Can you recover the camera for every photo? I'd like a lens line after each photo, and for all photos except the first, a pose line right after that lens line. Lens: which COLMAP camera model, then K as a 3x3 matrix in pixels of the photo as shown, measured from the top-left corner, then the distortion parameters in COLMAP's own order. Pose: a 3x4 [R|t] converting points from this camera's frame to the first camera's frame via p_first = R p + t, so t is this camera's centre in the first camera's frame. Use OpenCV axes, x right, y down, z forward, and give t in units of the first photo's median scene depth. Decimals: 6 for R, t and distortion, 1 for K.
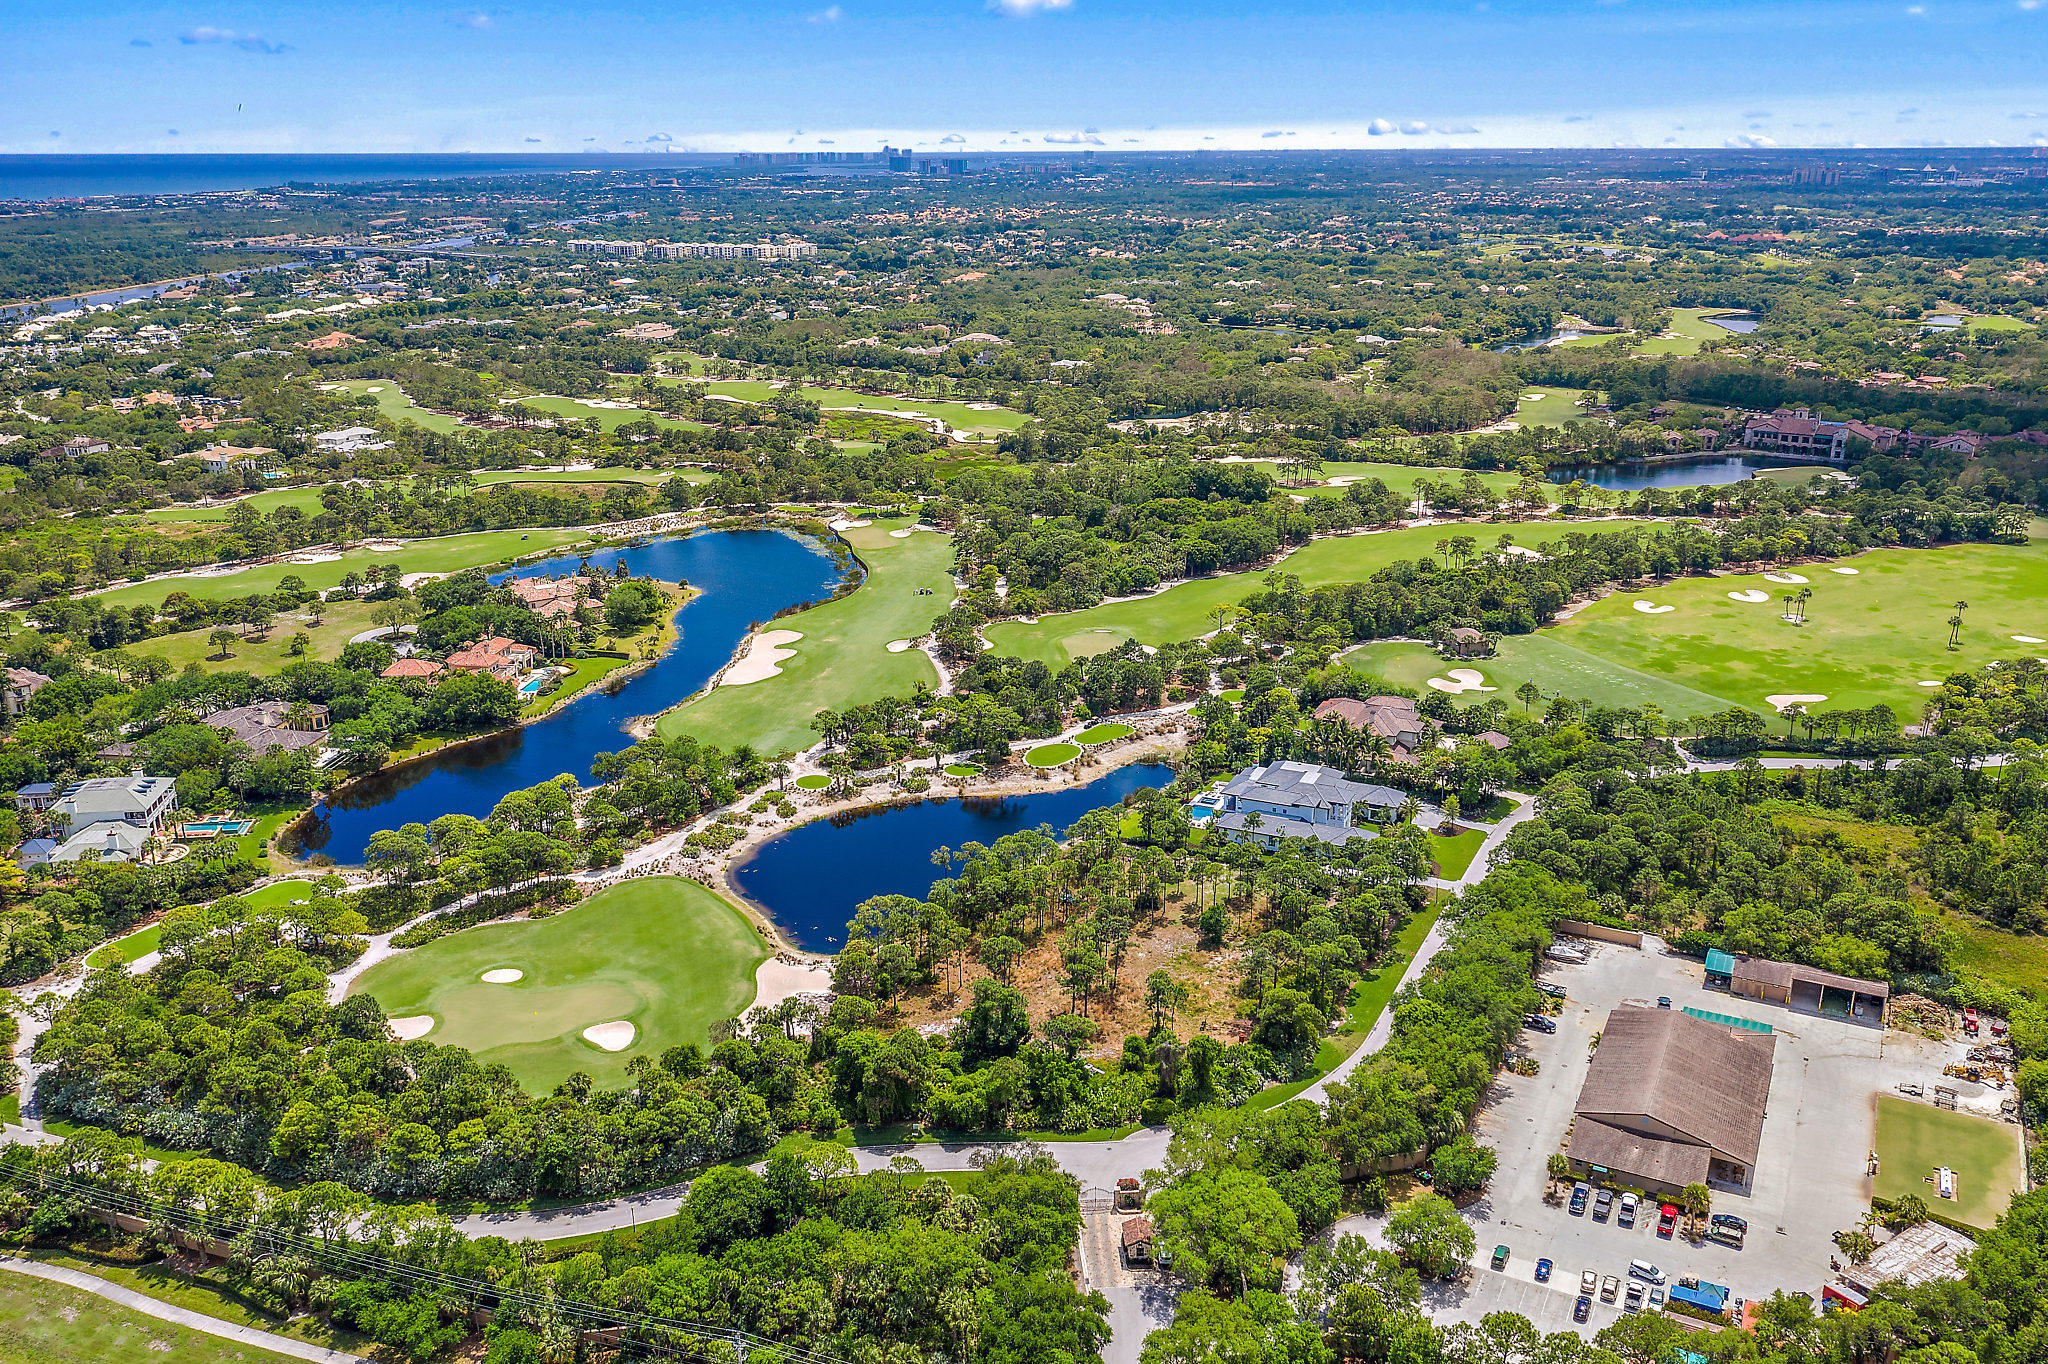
lens RADIAL K [[1598.2, 0, 1024.0], [0, 1598.2, 682.0], [0, 0, 1]] dist [0.001386, -0.004789]
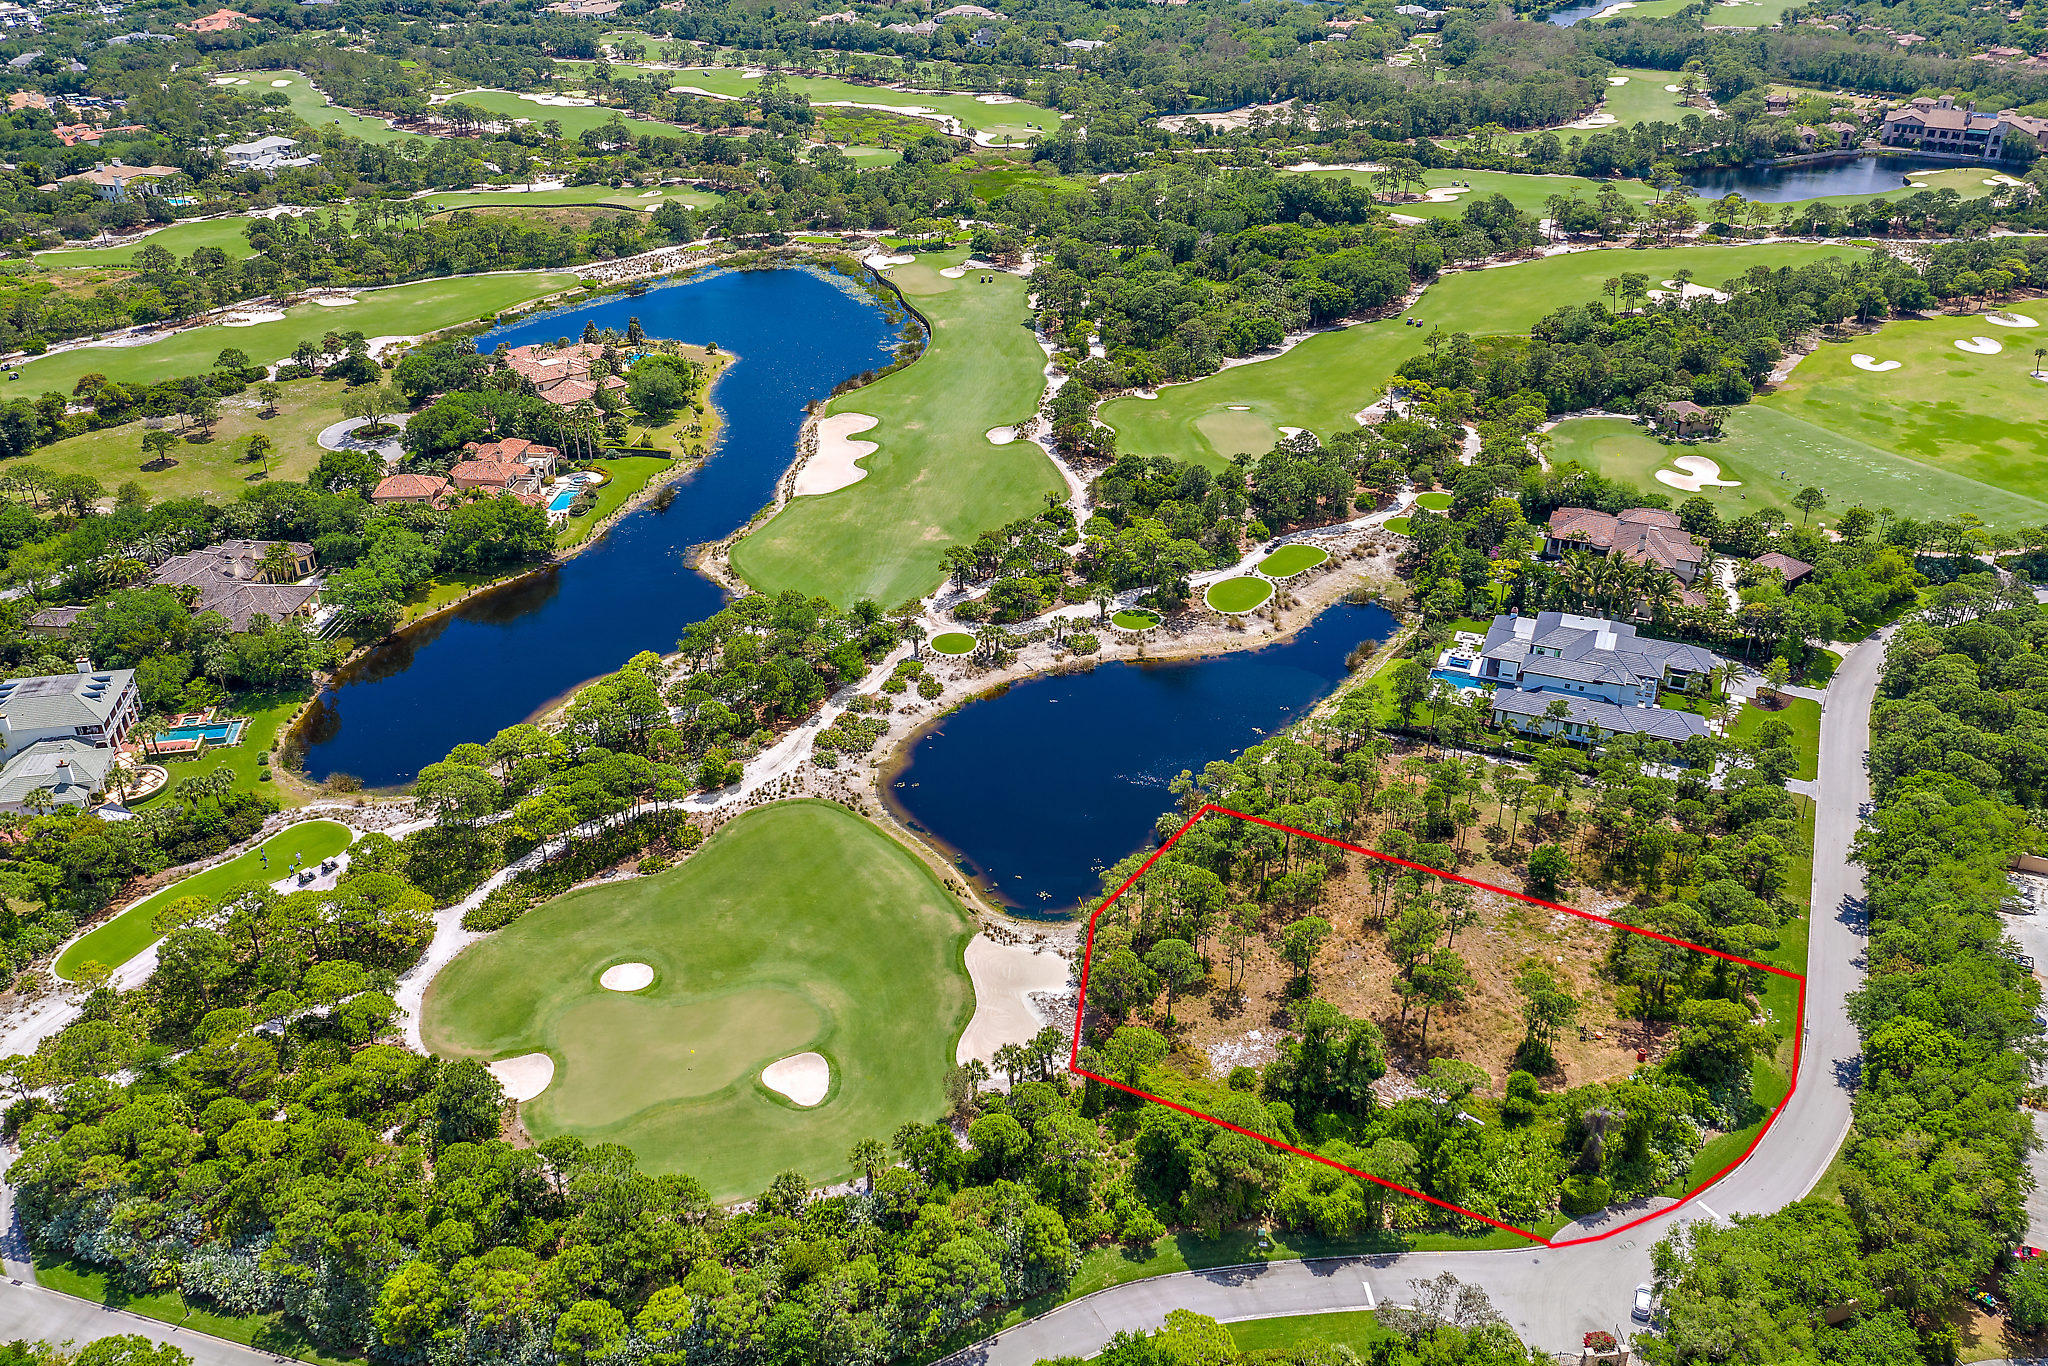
lens RADIAL K [[1598.2, 0, 1024.0], [0, 1598.2, 683.0], [0, 0, 1]] dist [0.001386, -0.004789]
pose [[0.999052, -0.023309, 0.036754, -0.090718], [0.015826, 0.981247, 0.192104, -0.050097], [-0.040543, -0.191341, 0.980686, 0.156899]]
